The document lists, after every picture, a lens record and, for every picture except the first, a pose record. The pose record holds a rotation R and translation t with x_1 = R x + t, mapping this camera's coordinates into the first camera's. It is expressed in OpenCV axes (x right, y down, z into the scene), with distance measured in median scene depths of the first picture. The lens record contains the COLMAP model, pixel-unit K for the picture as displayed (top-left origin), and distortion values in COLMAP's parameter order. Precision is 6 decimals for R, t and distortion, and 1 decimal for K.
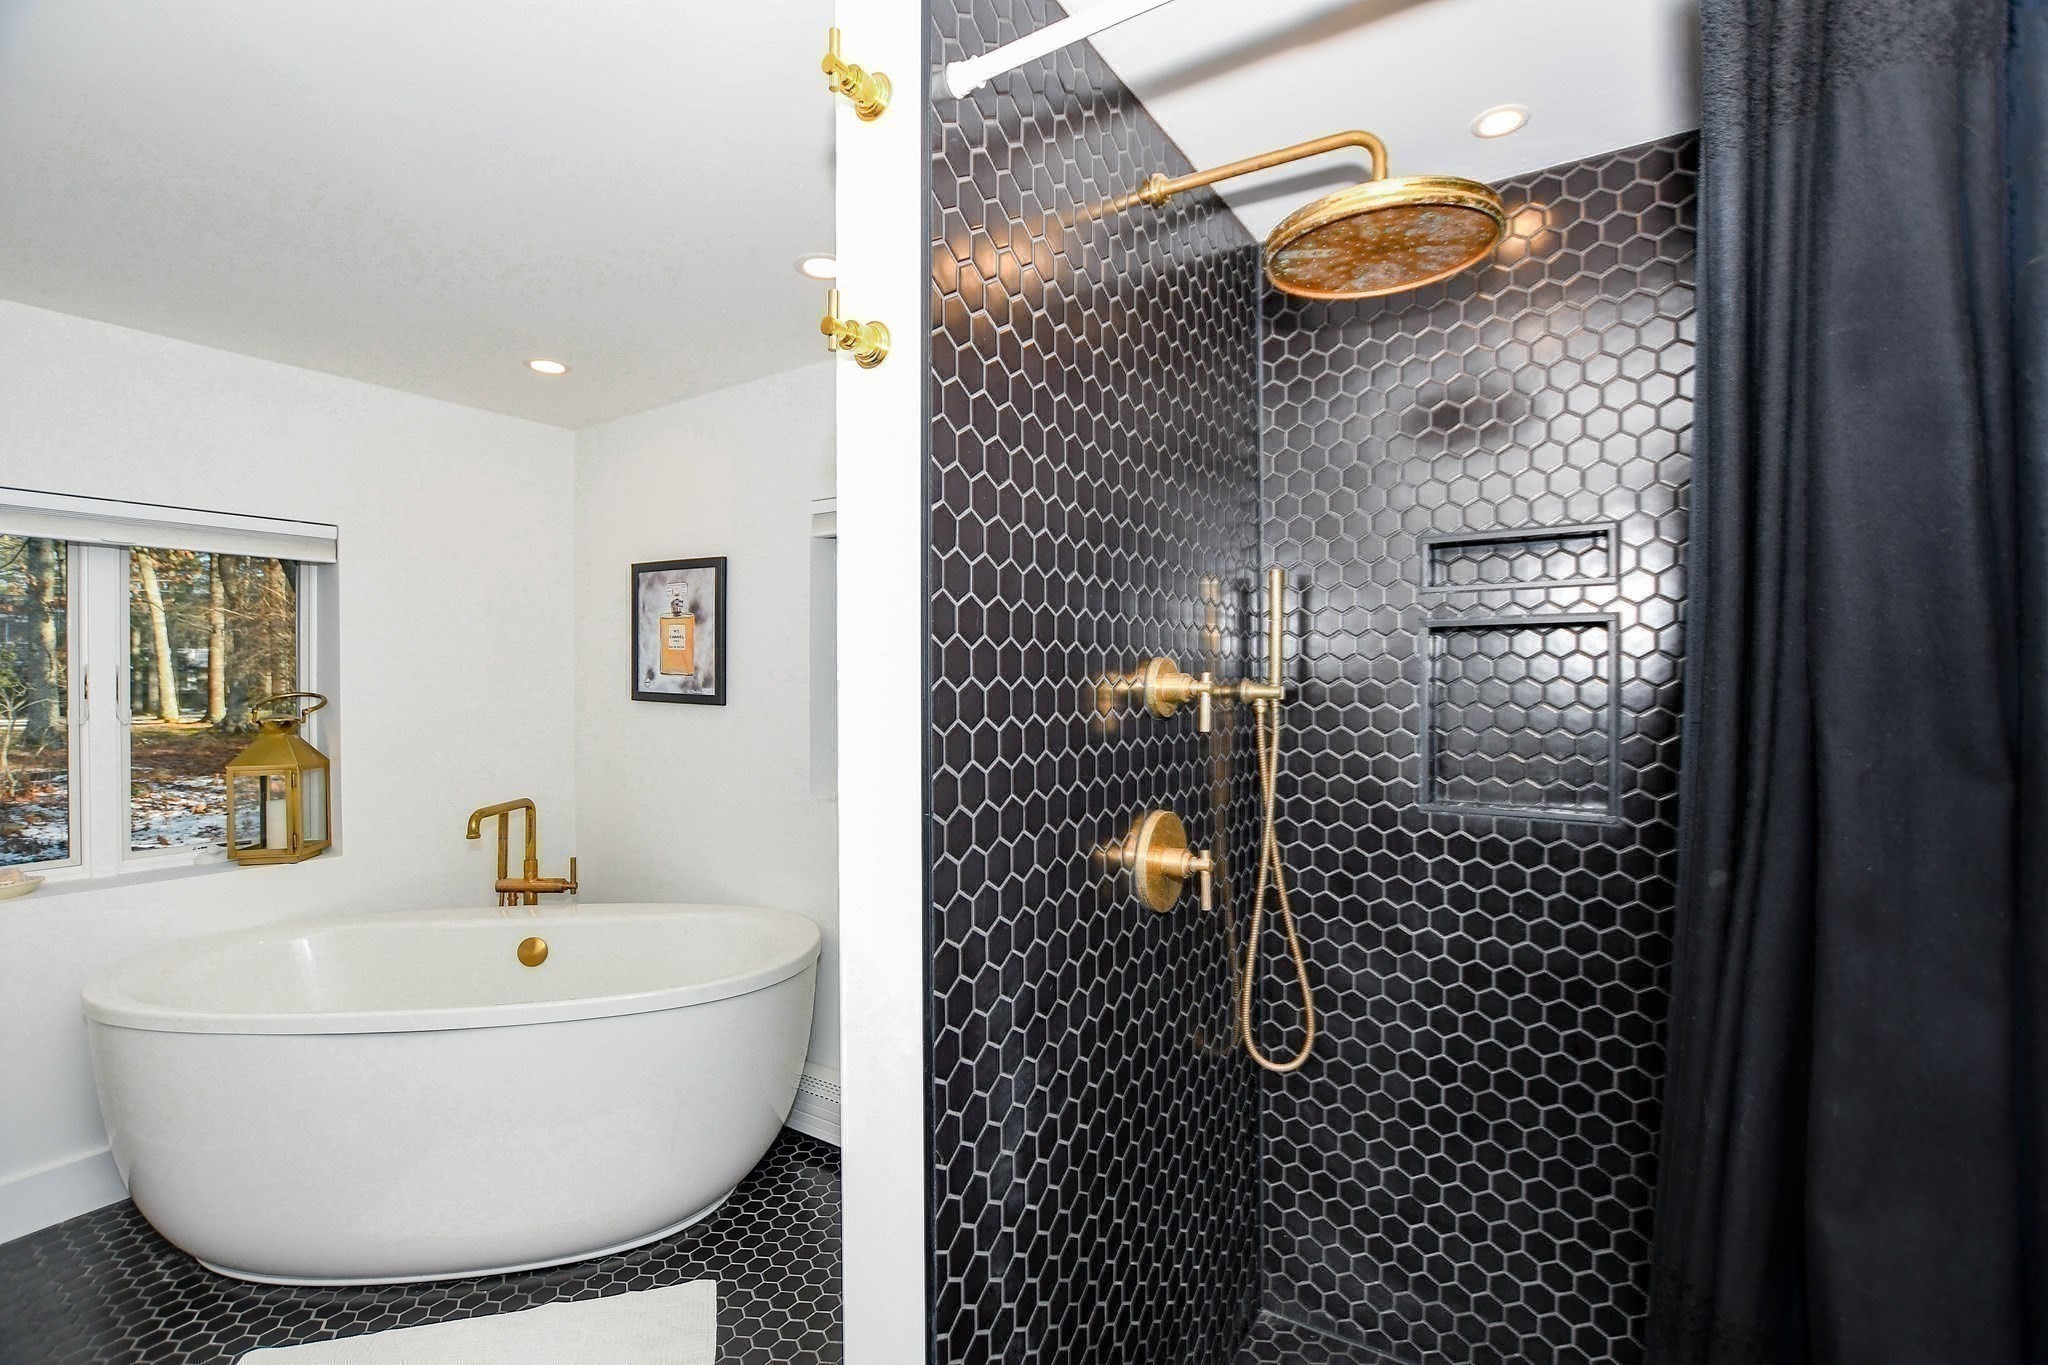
lens RADIAL K [[914.9, 0, 1017.3], [0, 914.9, 673.9], [0, 0, 1]] dist [-0.036618, 0.008018]
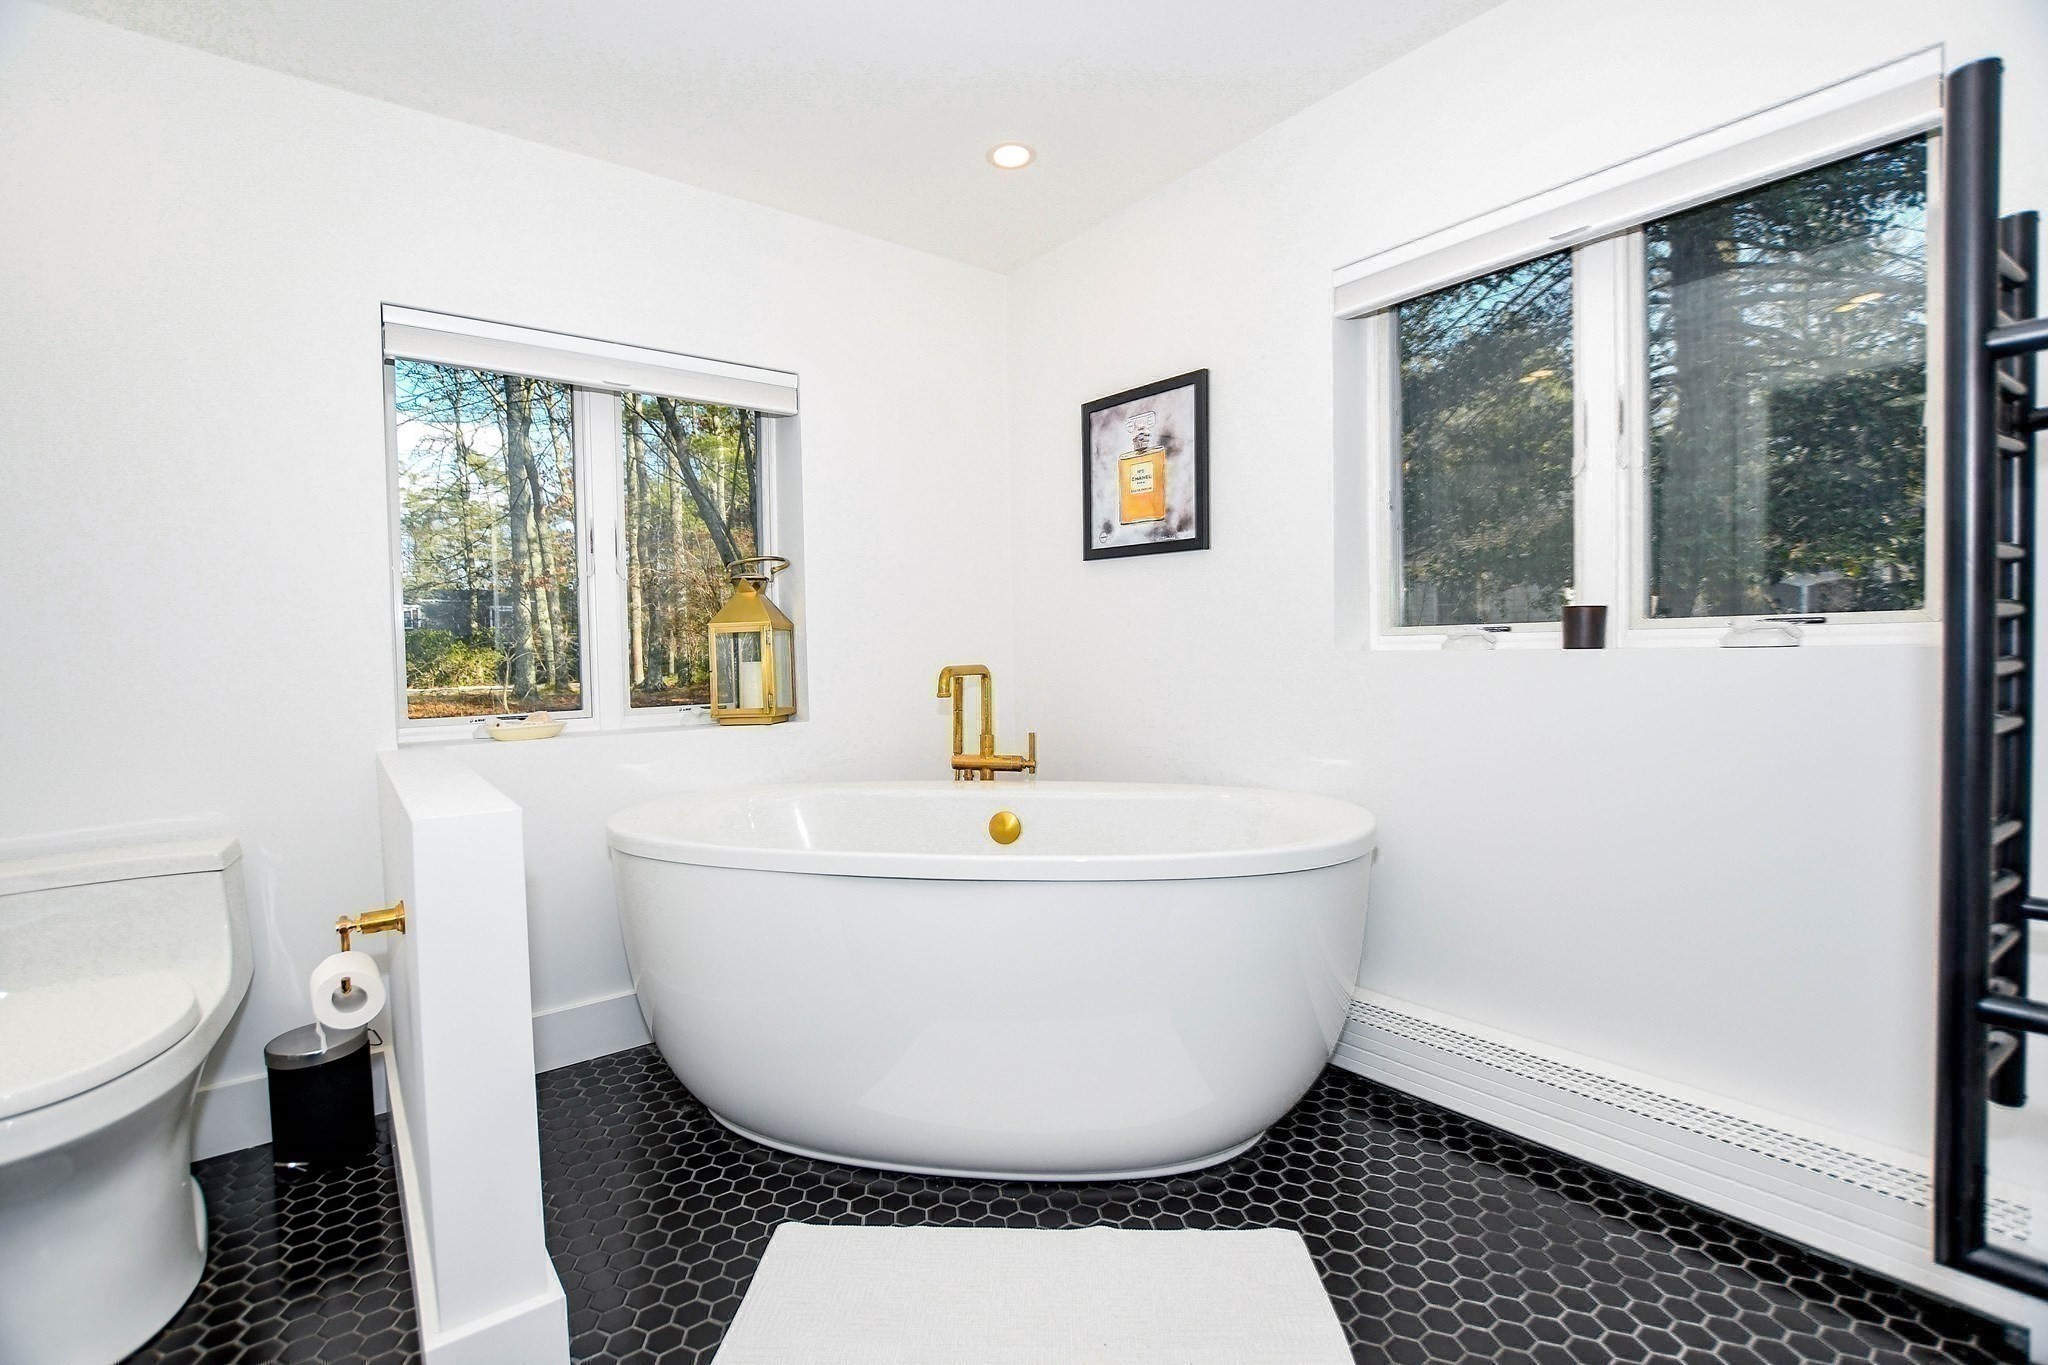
lens RADIAL K [[914.9, 0, 1017.3], [0, 914.9, 673.9], [0, 0, 1]] dist [-0.036618, 0.008018]
pose [[0.945350, -0.006763, -0.325986, -0.218658], [0.018478, 0.999289, 0.032852, 0.120365], [0.325532, -0.037080, 0.944804, 0.152047]]
